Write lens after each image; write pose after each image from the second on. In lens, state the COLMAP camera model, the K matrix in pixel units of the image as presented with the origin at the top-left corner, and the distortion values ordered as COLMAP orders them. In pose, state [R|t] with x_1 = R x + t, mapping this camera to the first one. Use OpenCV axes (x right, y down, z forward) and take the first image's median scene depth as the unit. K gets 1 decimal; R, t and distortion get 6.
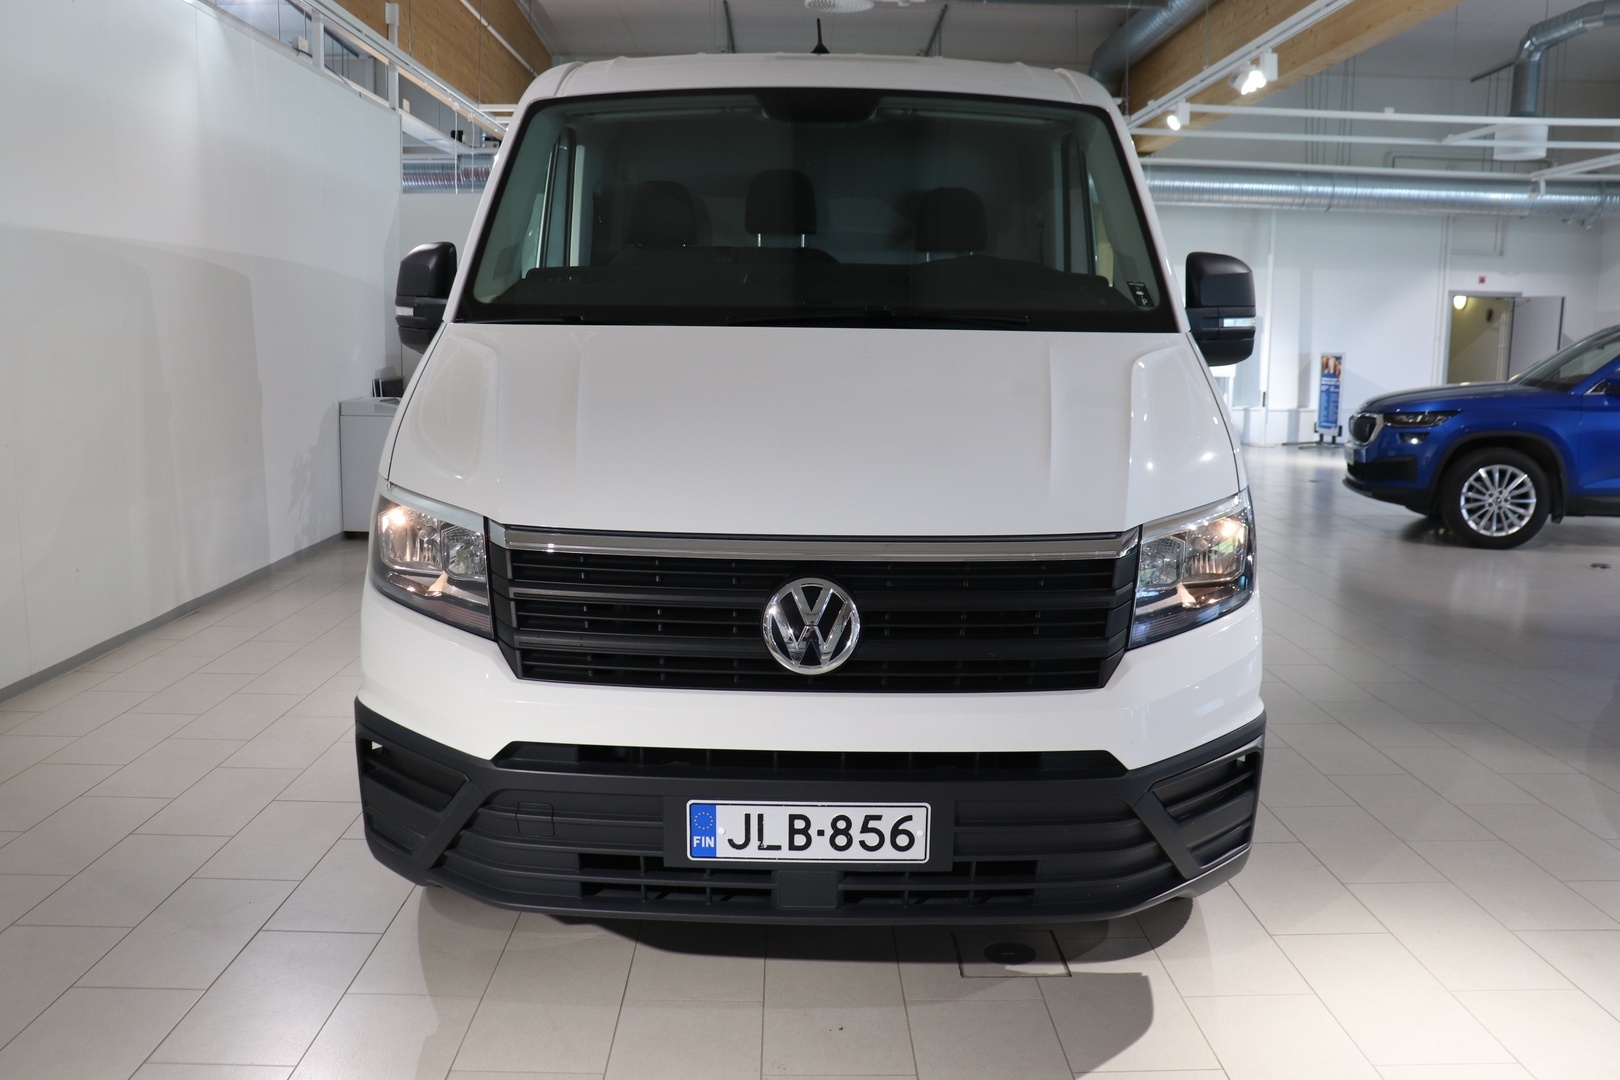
lens RADIAL K [[1406.1, 0, 828.5], [0, 1406.1, 539.2], [0, 0, 1]] dist [-0.162151, 0.135347]
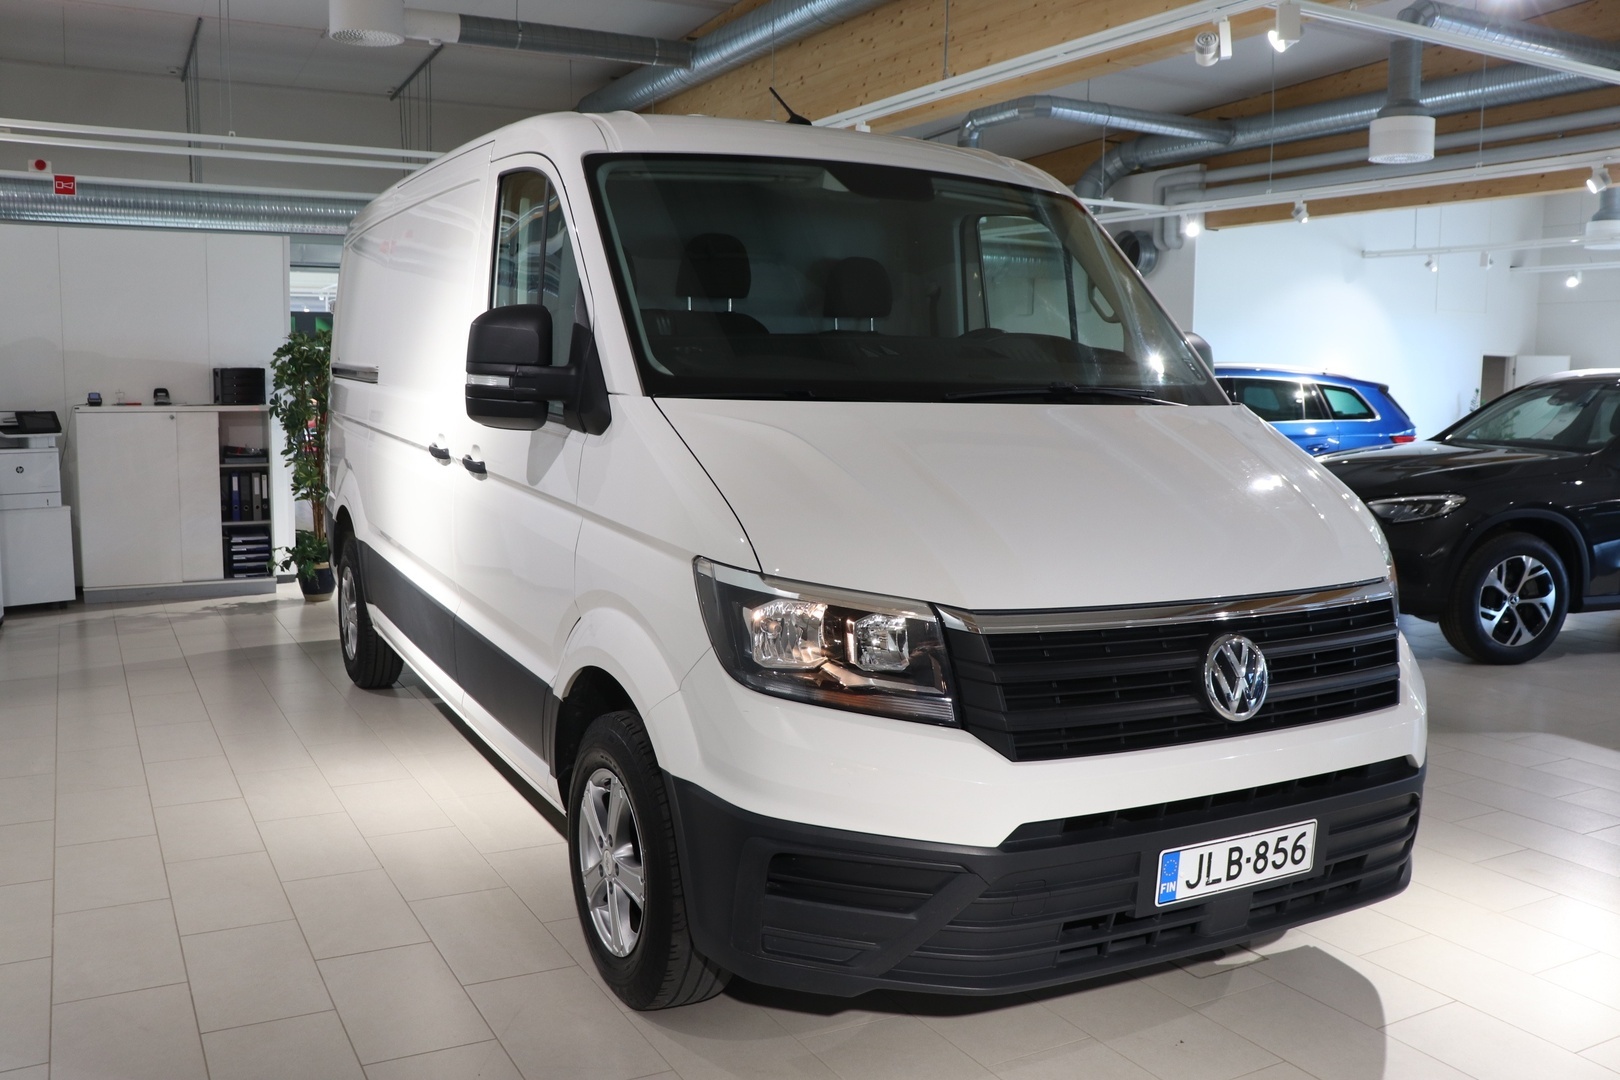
lens RADIAL K [[1406.1, 0, 828.5], [0, 1406.1, 539.2], [0, 0, 1]] dist [-0.162151, 0.135347]
pose [[0.881181, -0.052406, 0.469866, -0.809547], [0.065542, 0.997782, -0.011629, -0.057087], [-0.468215, 0.041043, 0.882661, 0.167697]]
